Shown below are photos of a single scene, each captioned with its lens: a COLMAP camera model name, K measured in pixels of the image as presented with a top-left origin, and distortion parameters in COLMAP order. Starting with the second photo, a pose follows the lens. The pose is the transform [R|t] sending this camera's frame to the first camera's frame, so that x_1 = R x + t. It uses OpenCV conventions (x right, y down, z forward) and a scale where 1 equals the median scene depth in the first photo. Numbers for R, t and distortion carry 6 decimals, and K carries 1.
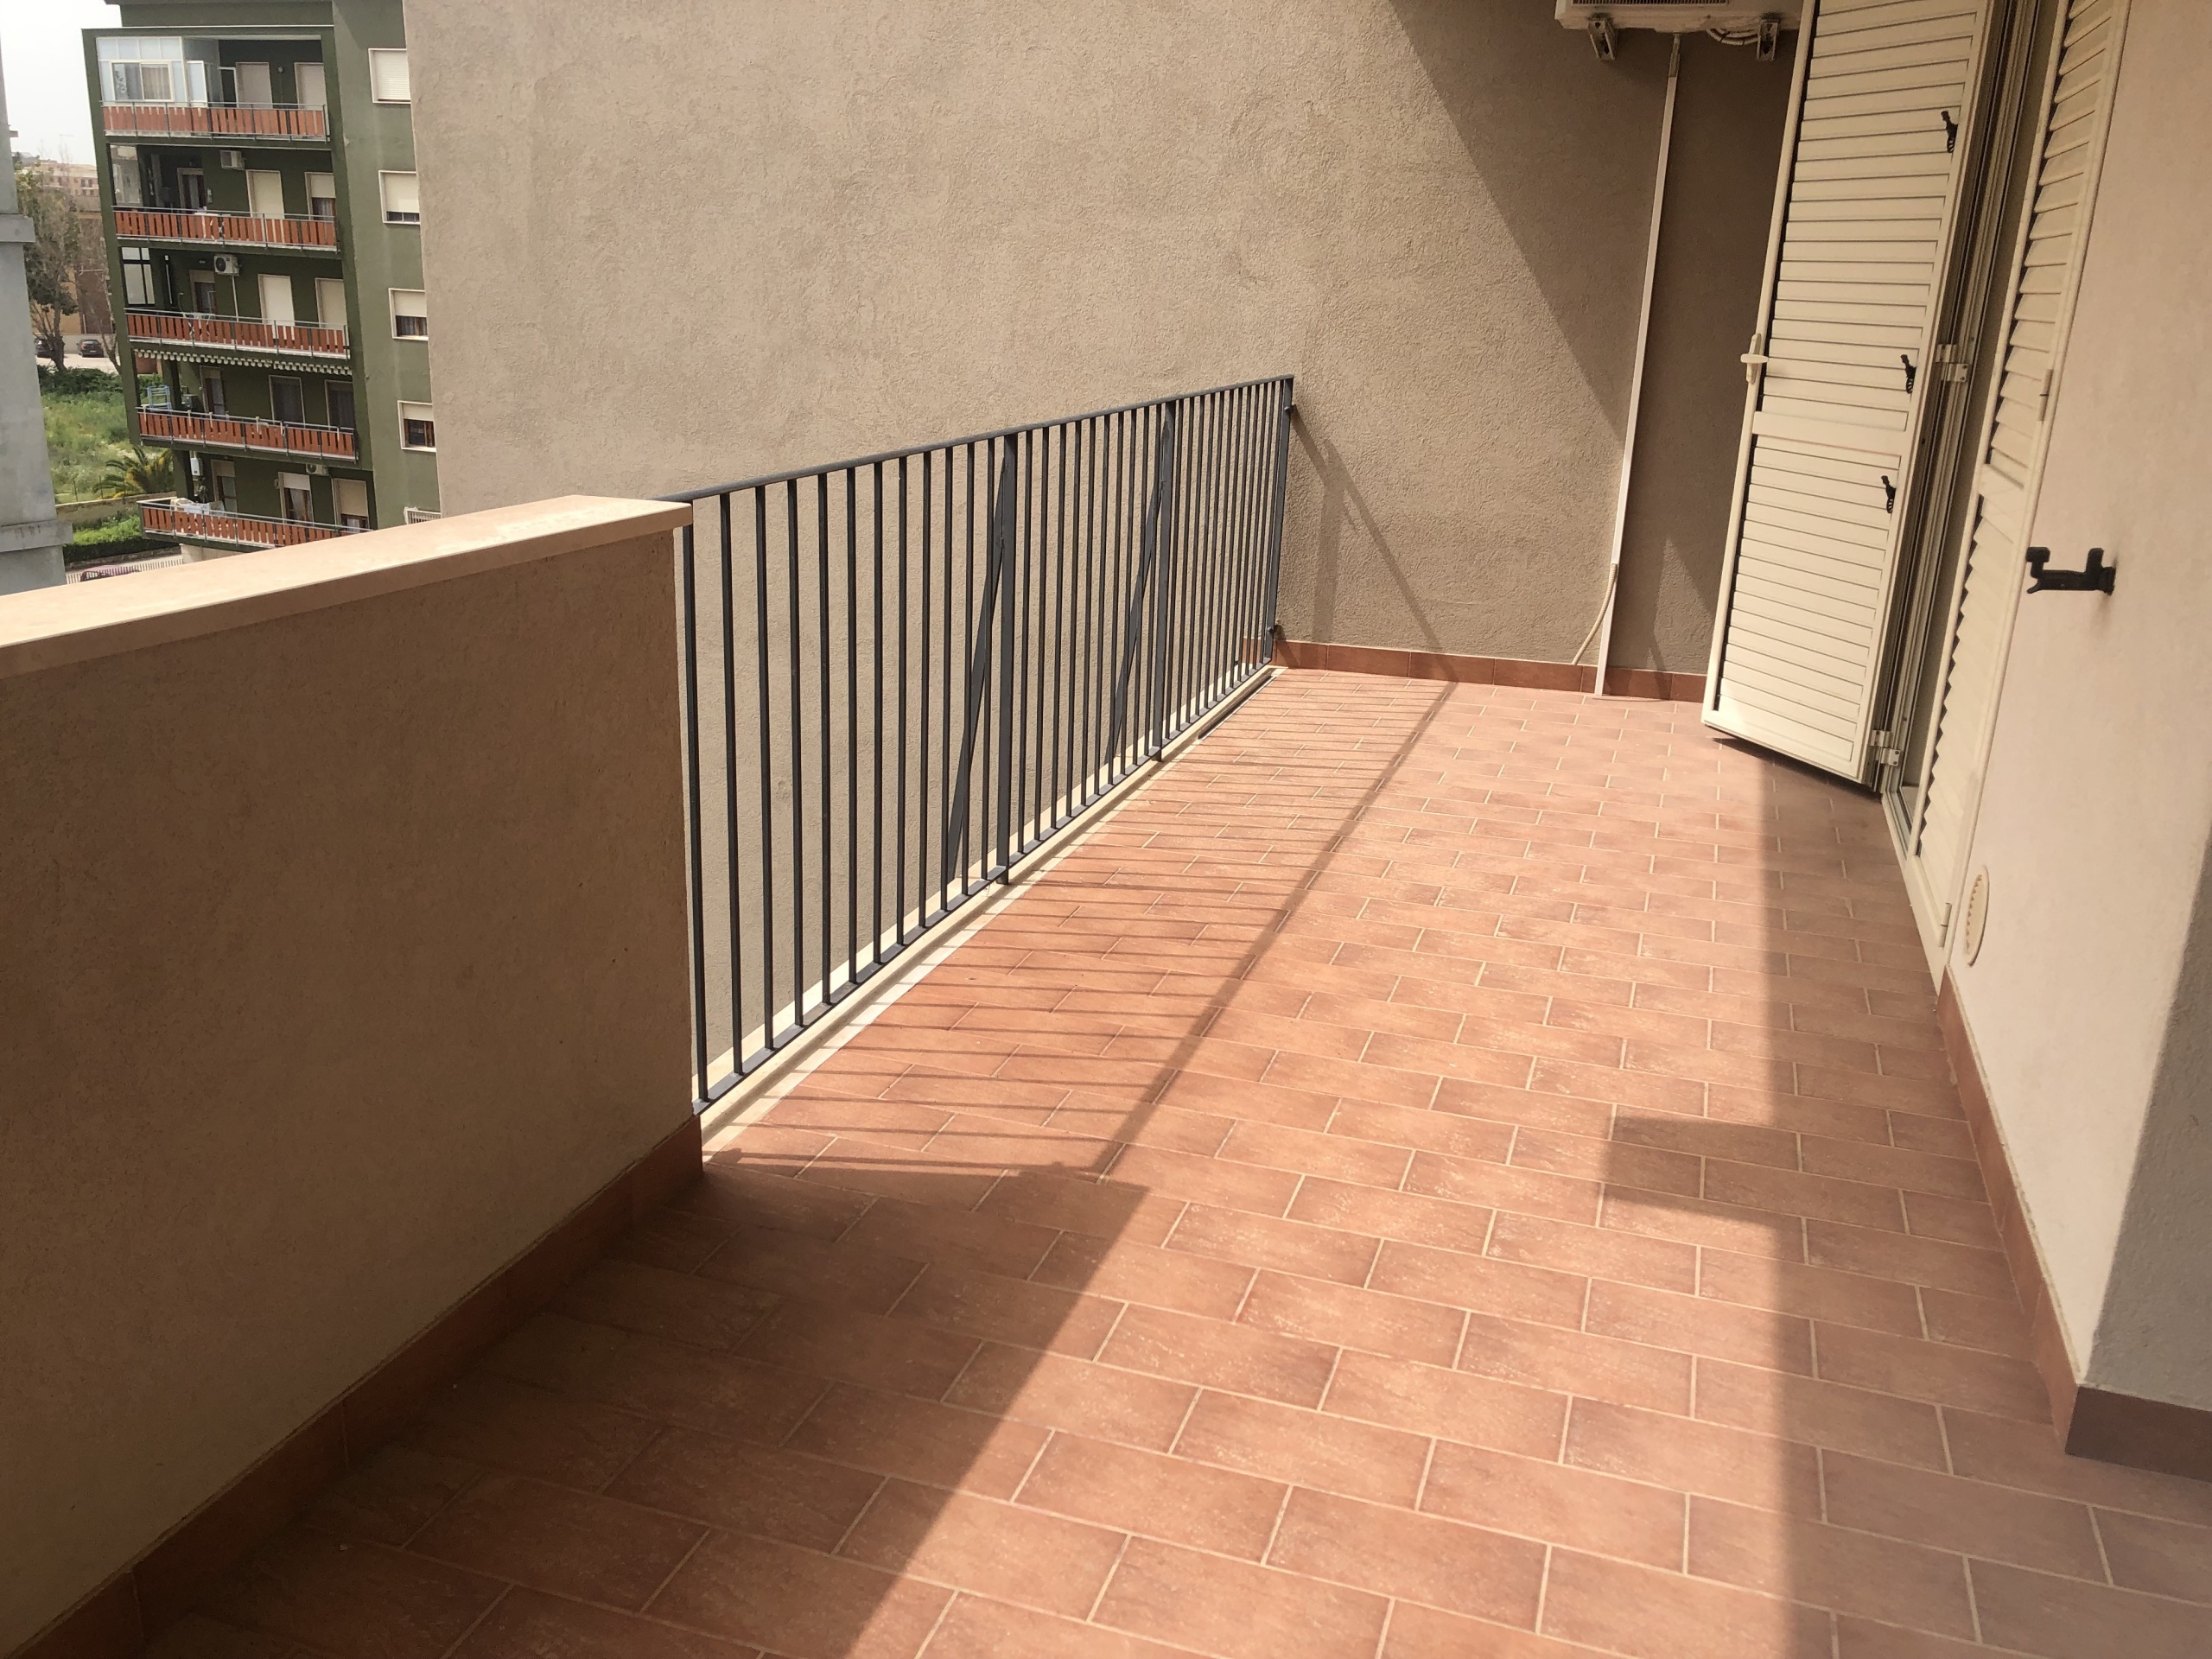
lens RADIAL K [[1810.3, 0, 1110.5], [0, 1810.3, 826.1], [0, 0, 1]] dist [0.042601, -0.035247]
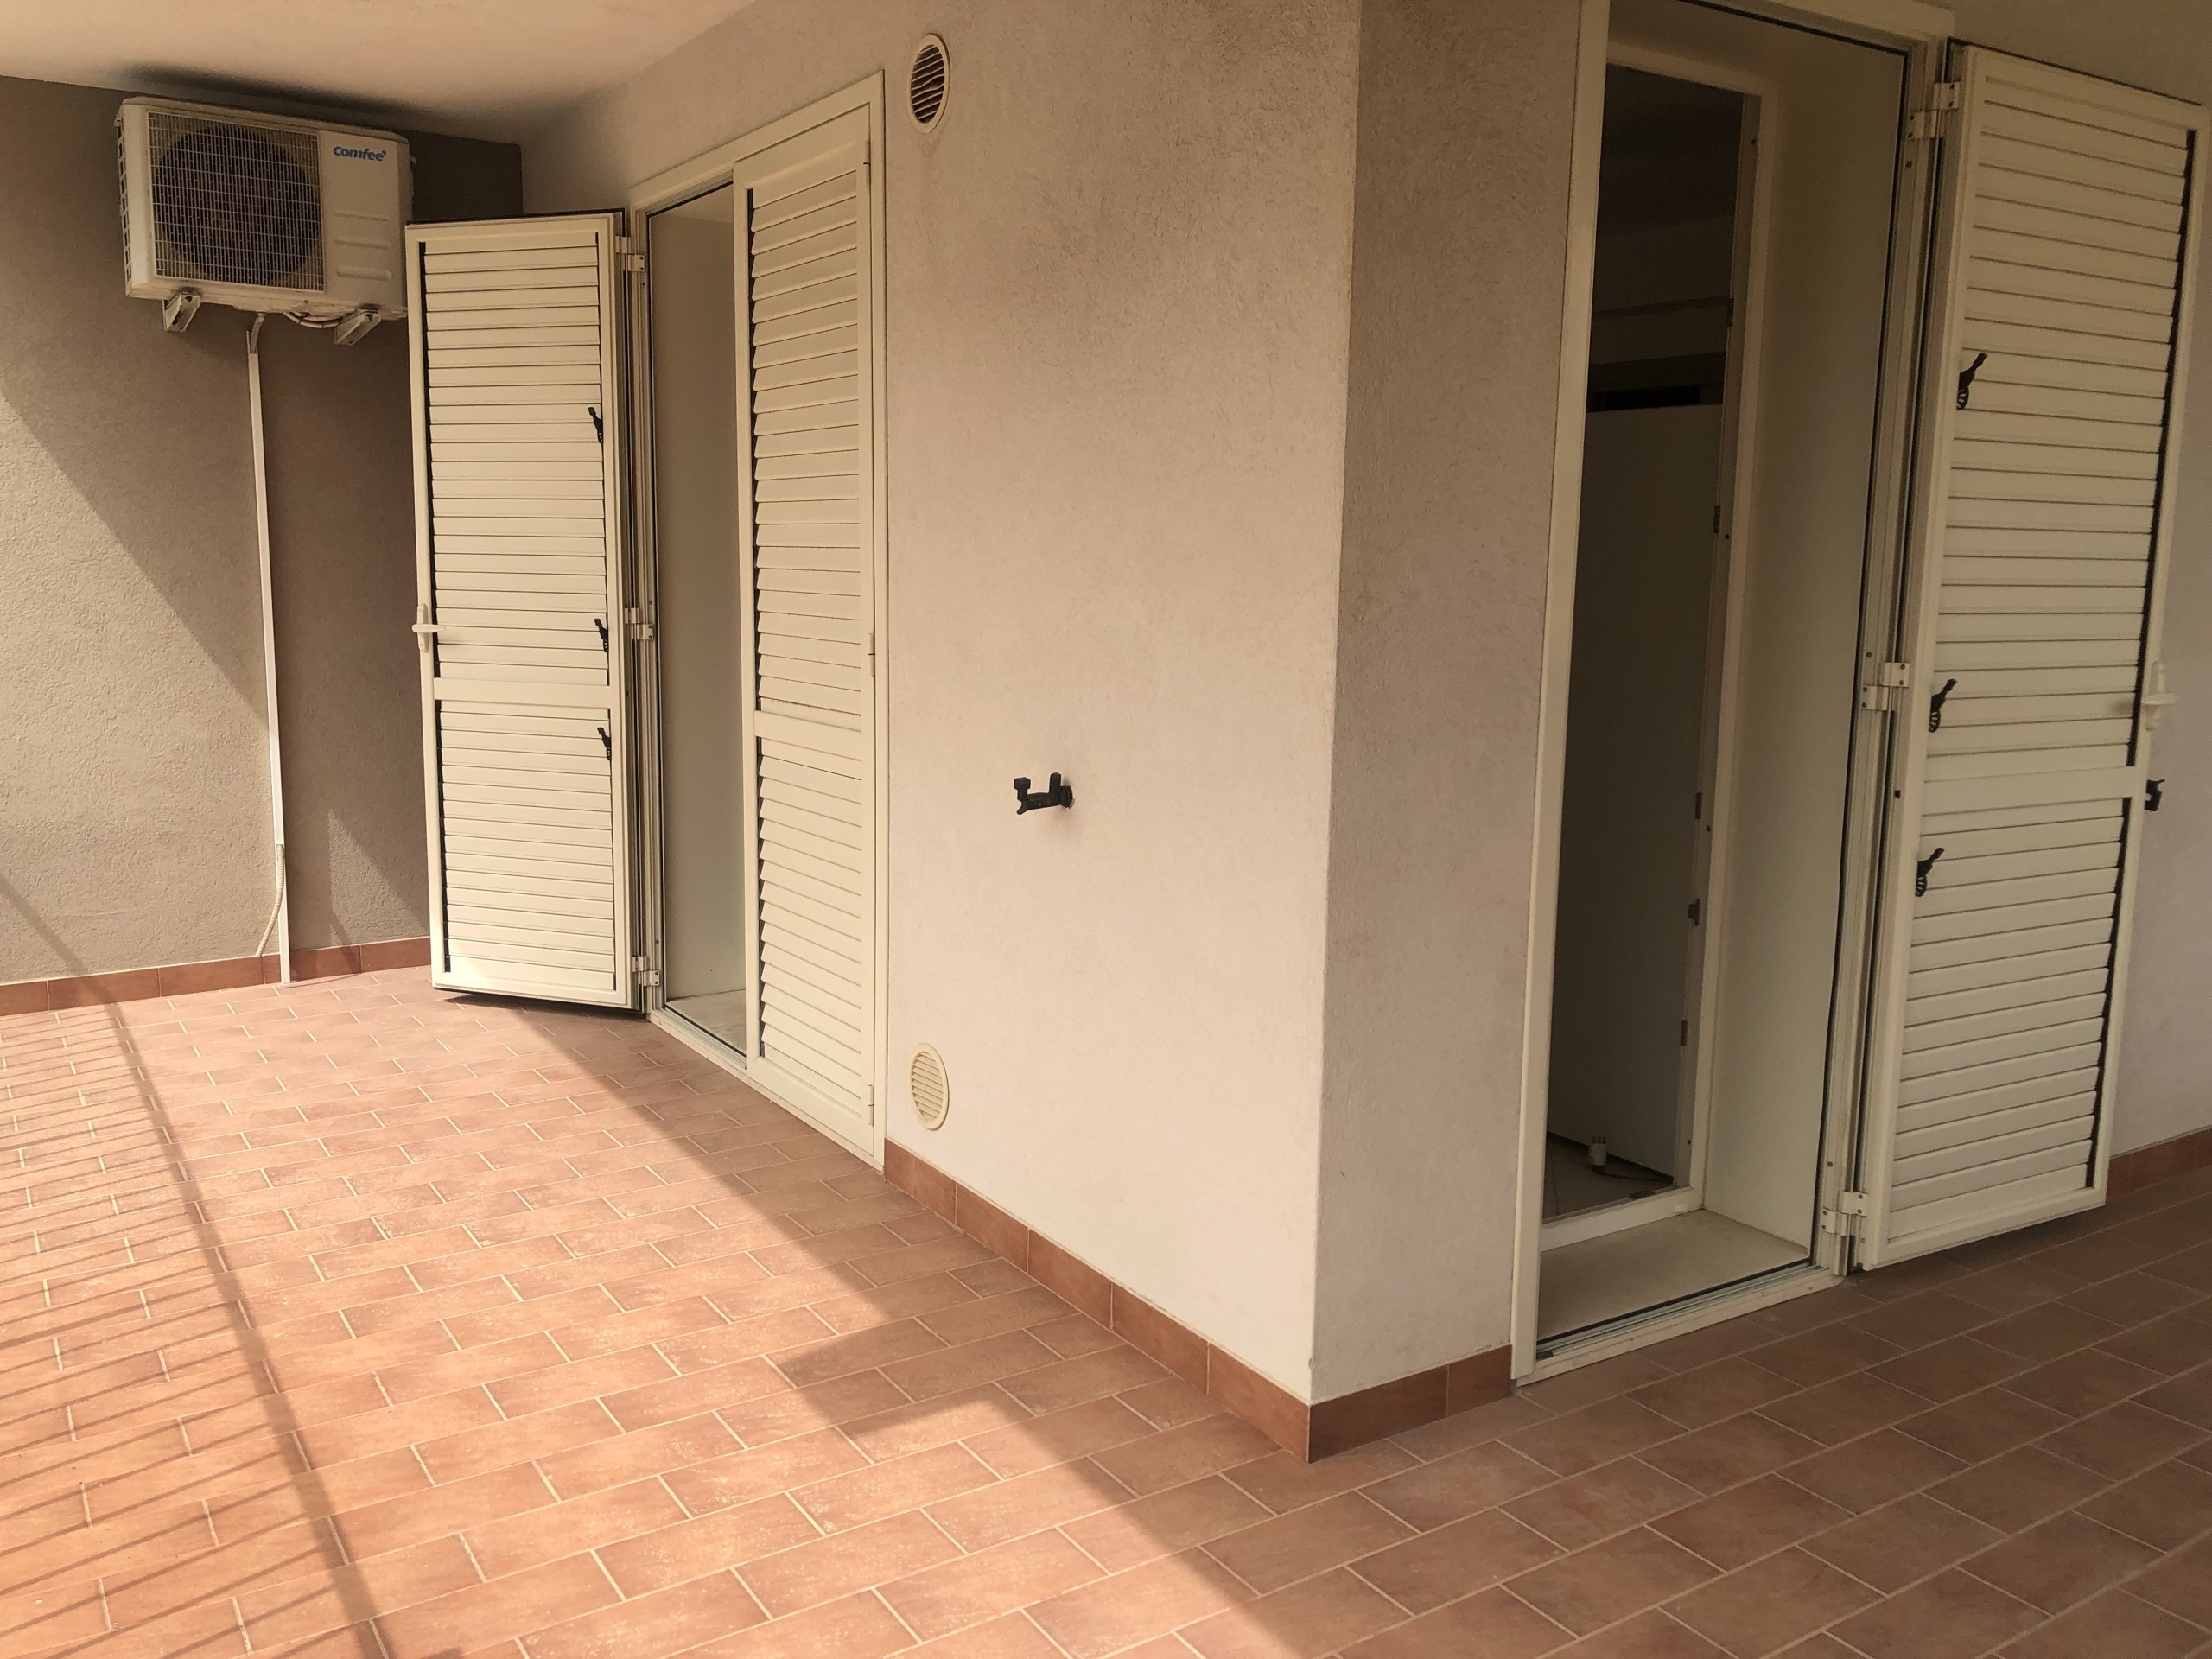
lens RADIAL K [[1810.3, 0, 1087.6], [0, 1810.3, 830.1], [0, 0, 1]] dist [0.042601, -0.035247]
pose [[0.630885, -0.149729, 0.761292, -0.233500], [0.241157, 0.970445, -0.008983, -0.055020], [-0.737446, 0.189258, 0.648347, 0.100089]]
